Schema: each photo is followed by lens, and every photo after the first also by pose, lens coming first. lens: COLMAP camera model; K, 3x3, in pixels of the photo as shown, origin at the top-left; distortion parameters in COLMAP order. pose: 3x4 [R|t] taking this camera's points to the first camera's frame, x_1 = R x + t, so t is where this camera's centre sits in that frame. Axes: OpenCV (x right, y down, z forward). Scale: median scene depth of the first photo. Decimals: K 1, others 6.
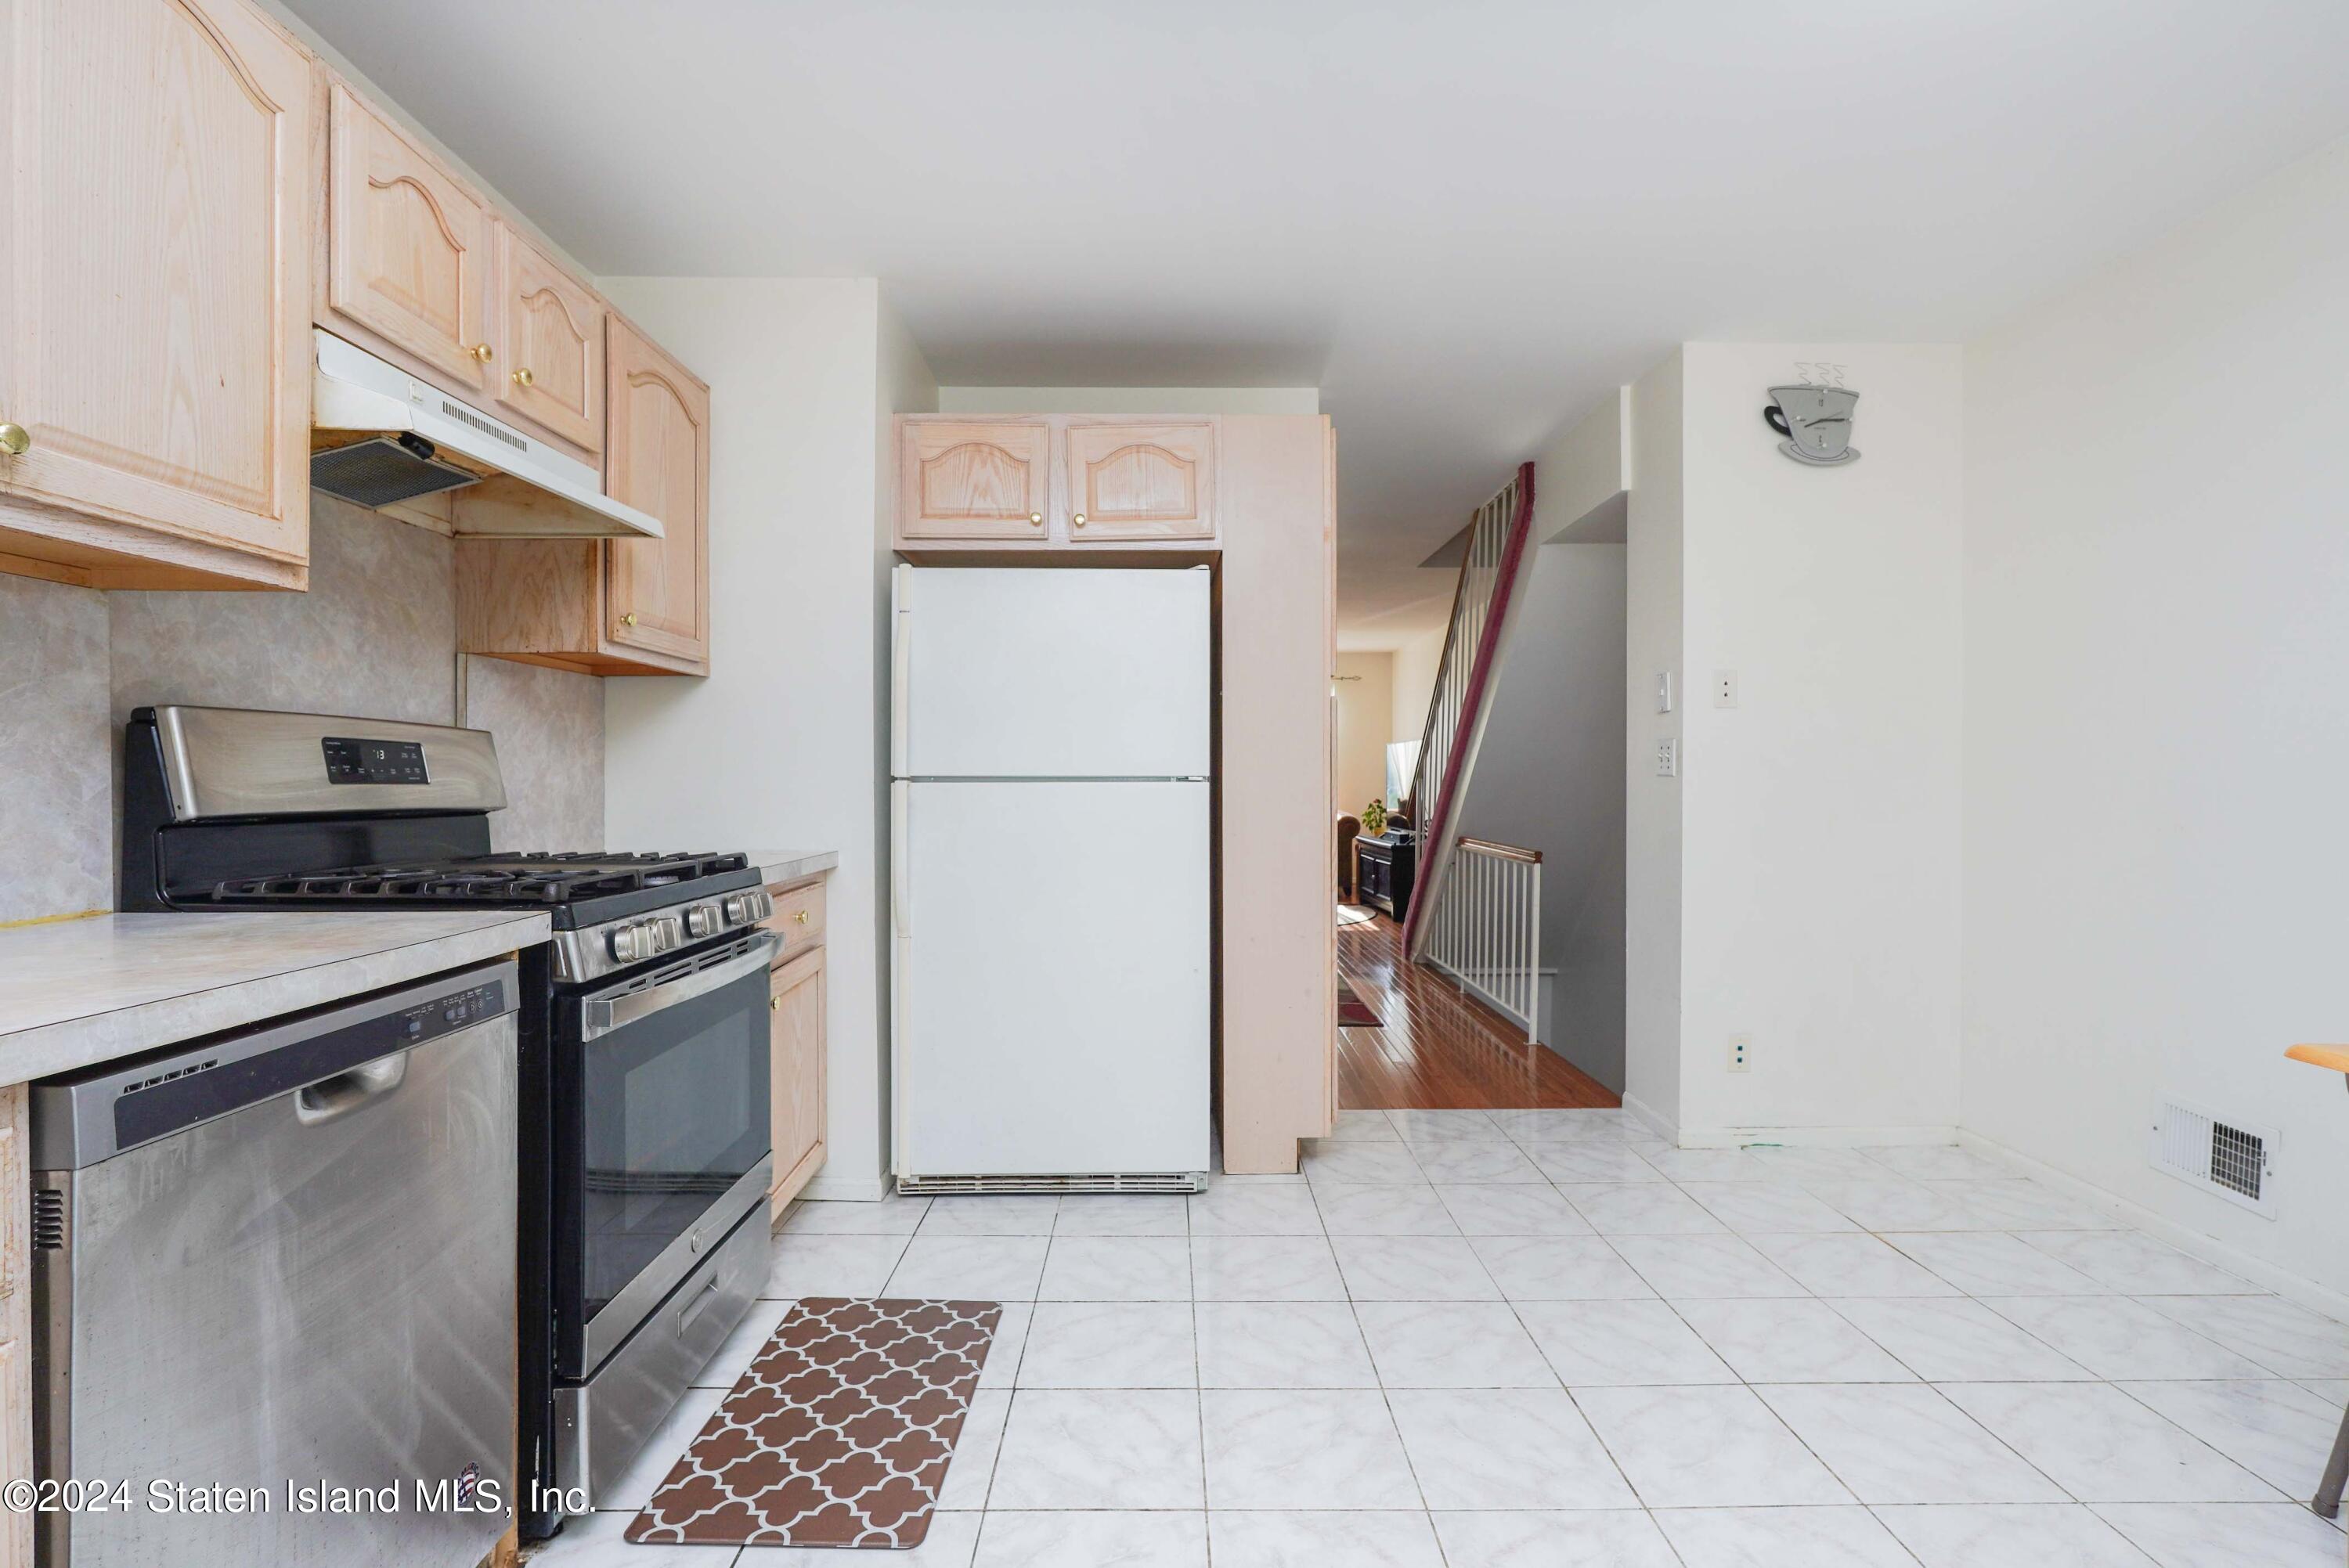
lens RADIAL K [[1088.6, 0, 1165.2], [0, 1088.6, 787.1], [0, 0, 1]] dist [-0.021345, 0.010815]
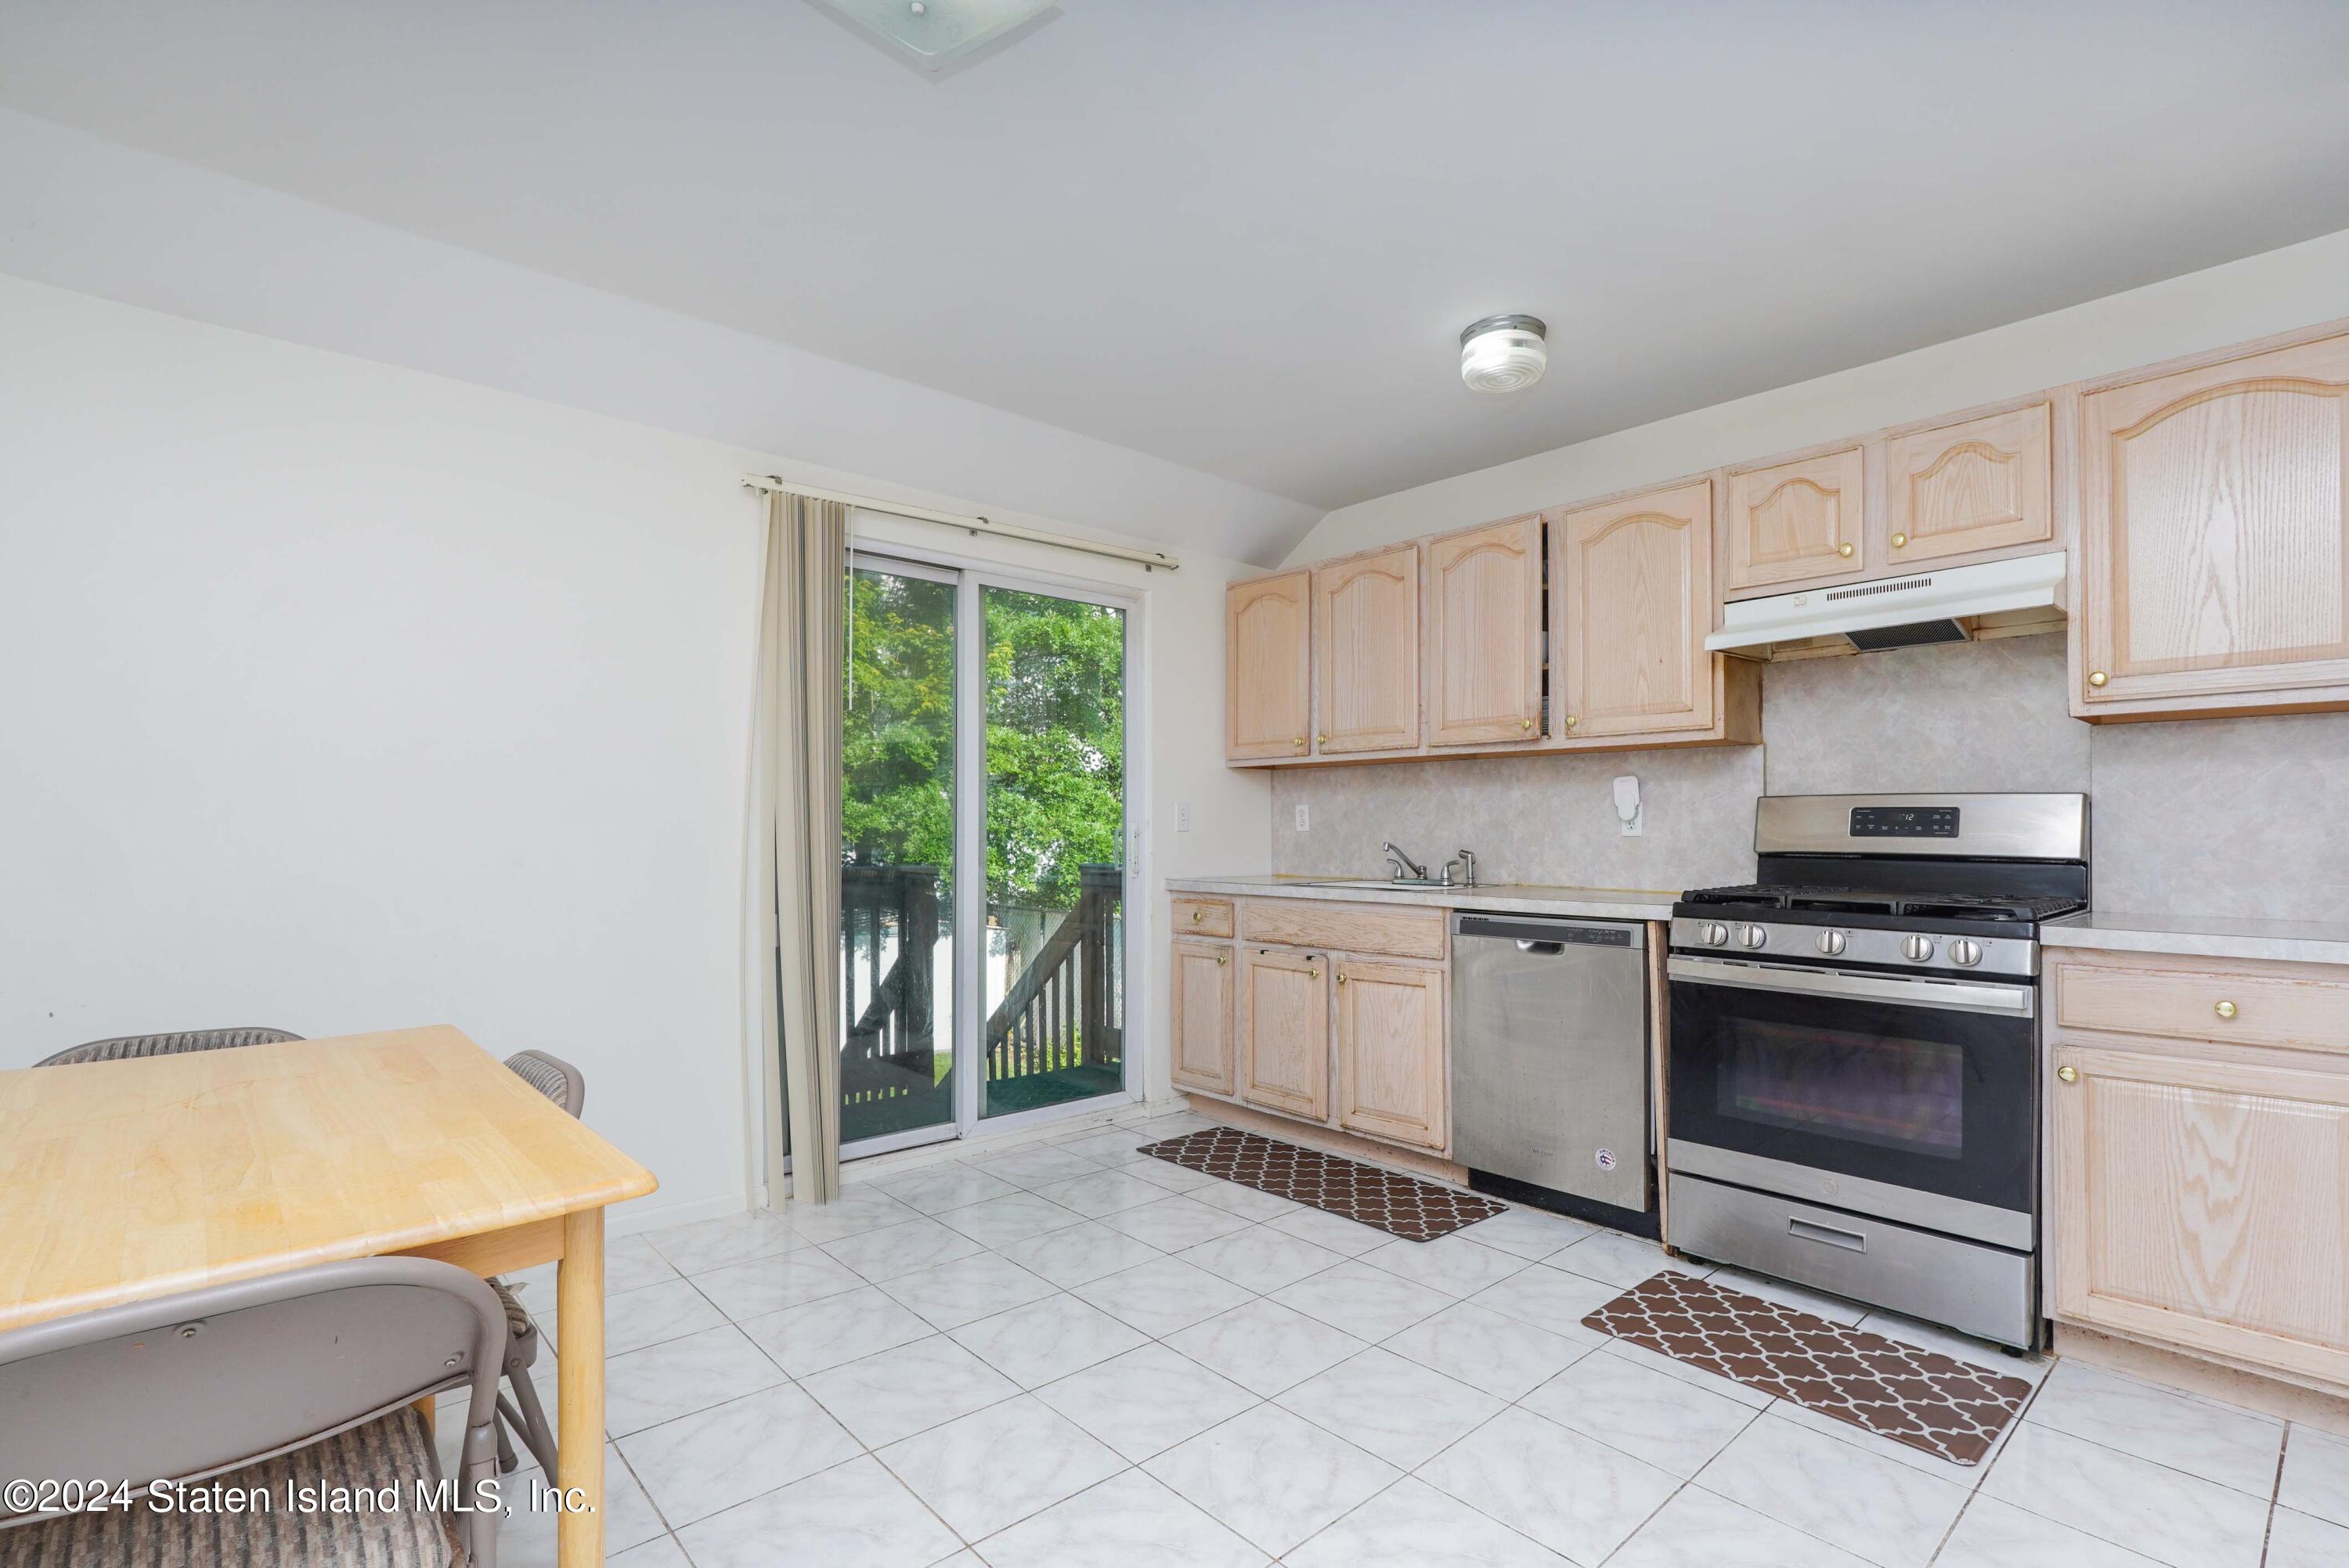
lens RADIAL K [[1088.6, 0, 1165.2], [0, 1088.6, 787.1], [0, 0, 1]] dist [-0.021345, 0.010815]
pose [[-0.756051, -0.028122, -0.653909, 0.993424], [-0.005471, 0.999313, -0.036650, -0.010636], [0.654490, -0.024132, -0.755685, 1.408700]]
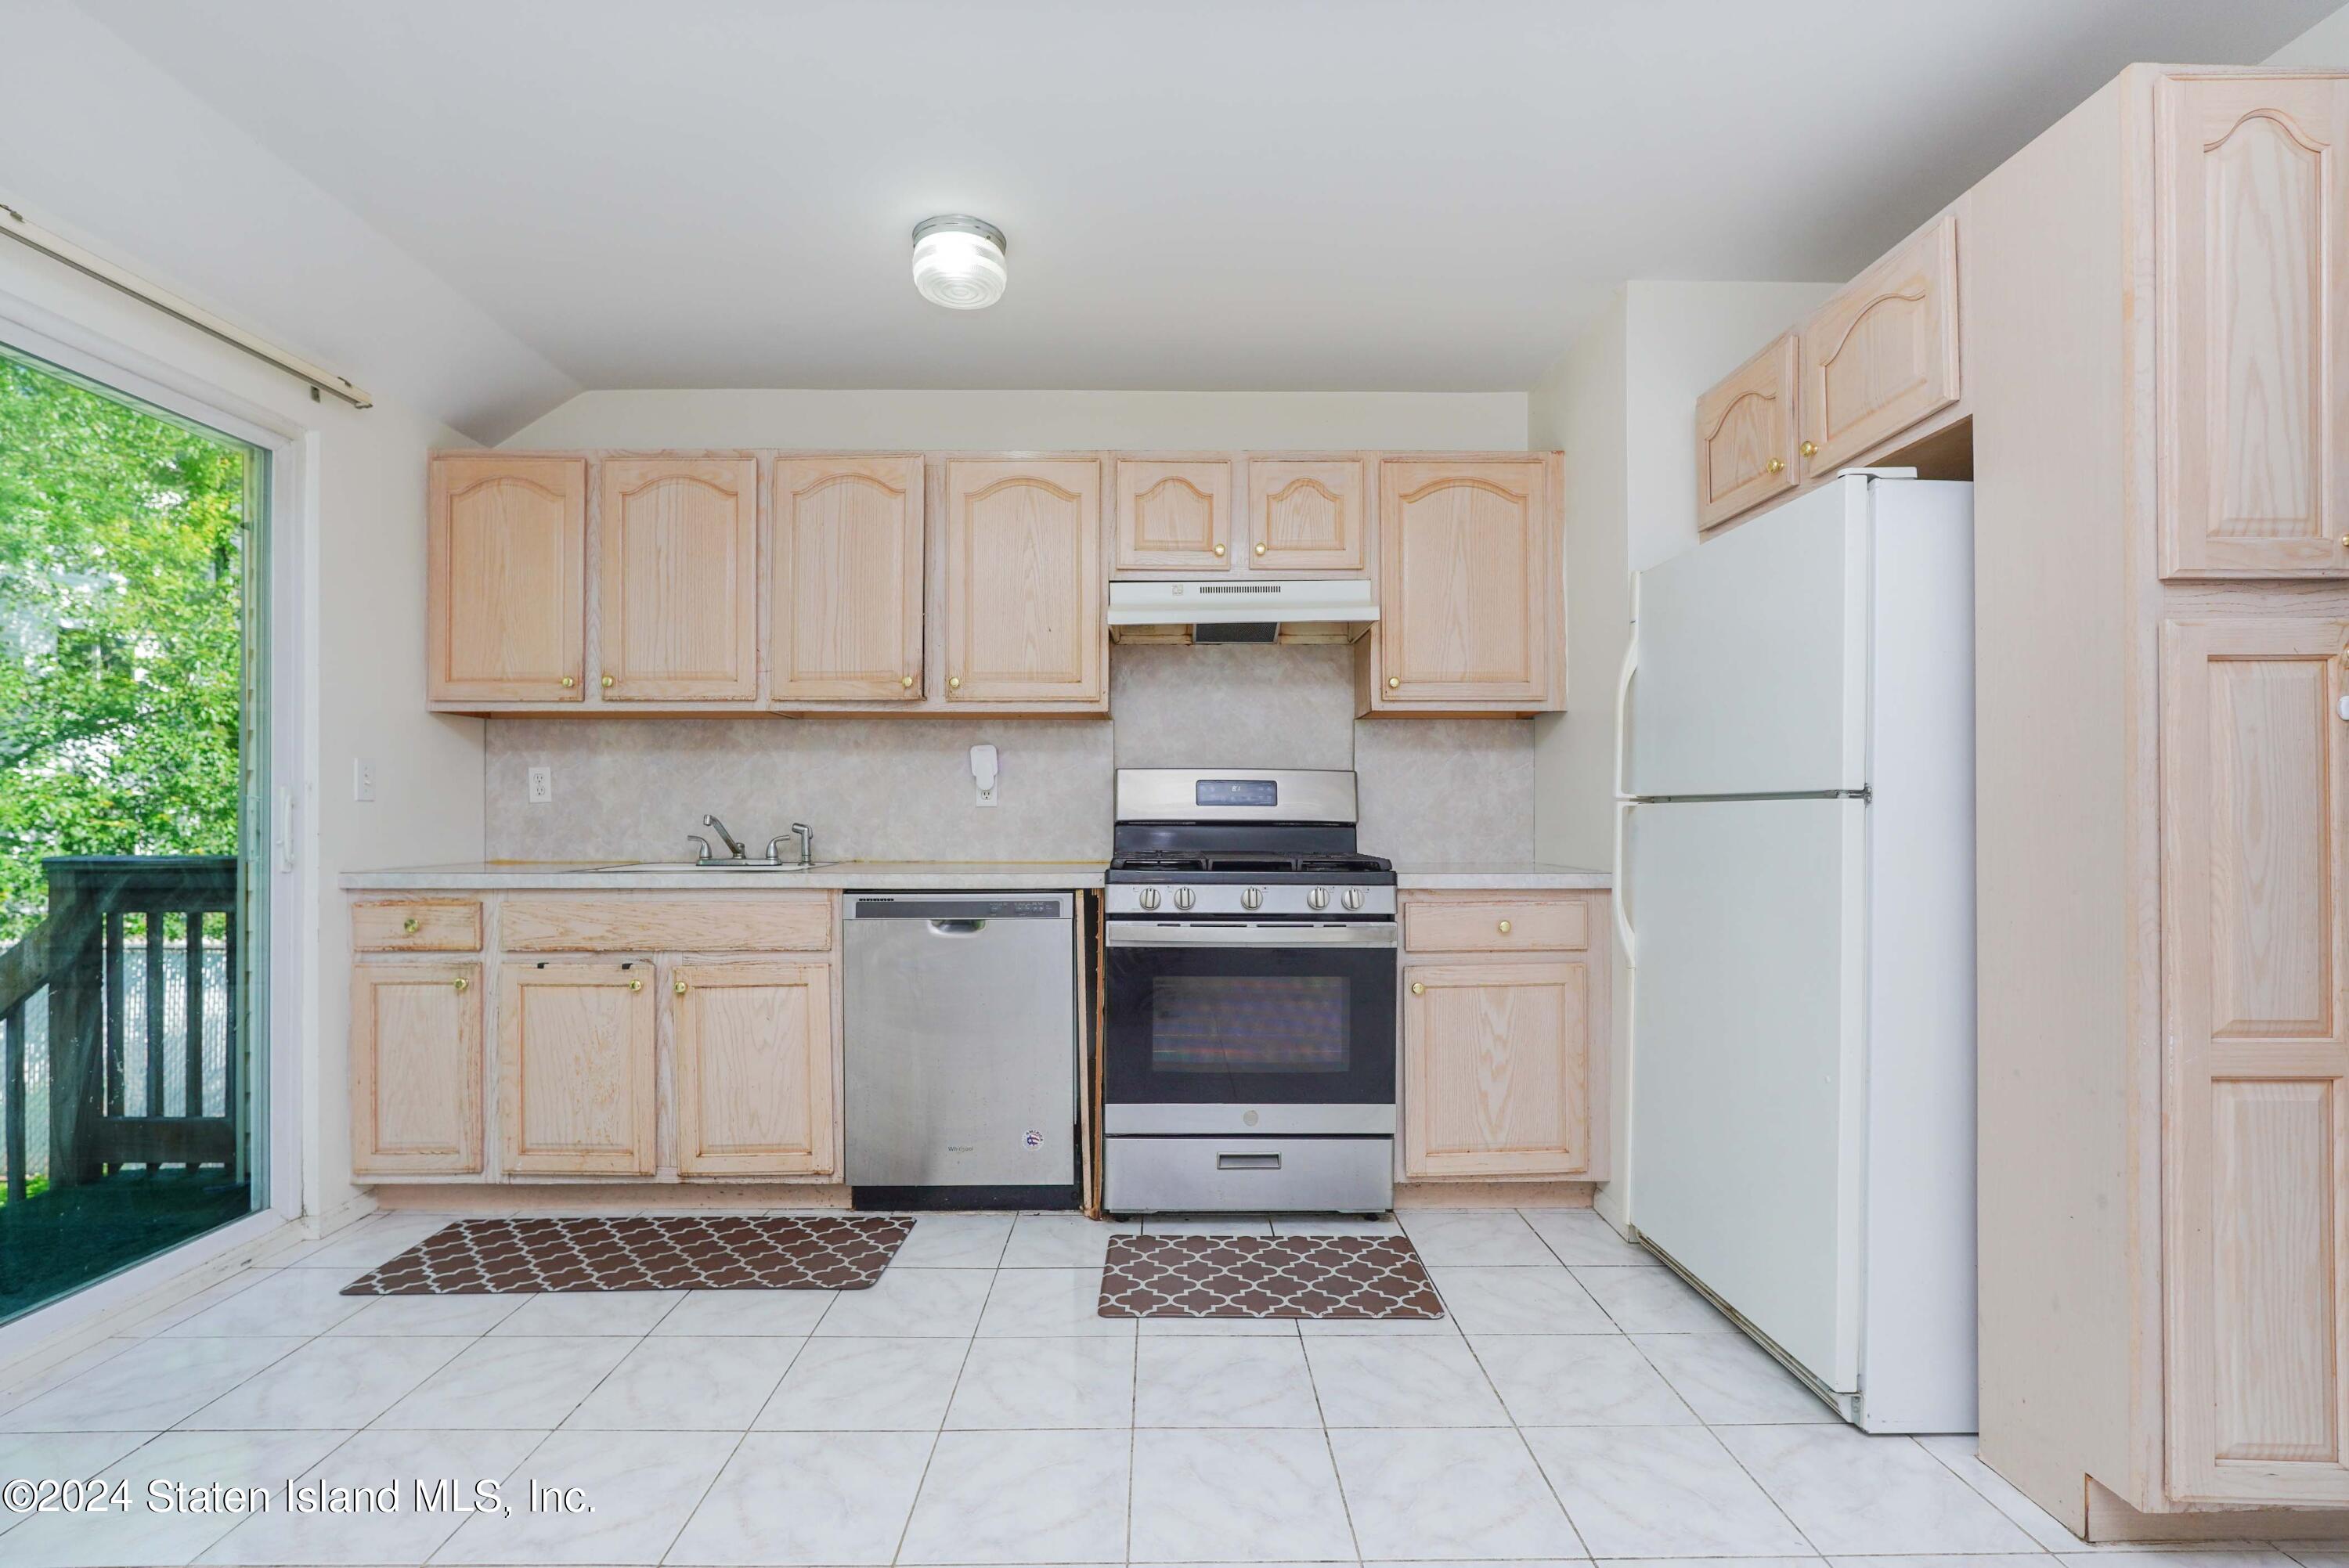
lens RADIAL K [[1088.6, 0, 1165.2], [0, 1088.6, 787.1], [0, 0, 1]] dist [-0.021345, 0.010815]
pose [[-0.002479, -0.023043, -0.999731, 0.993599], [-0.004754, 0.999723, -0.023031, 0.008341], [0.999986, 0.004696, -0.002587, 0.846836]]
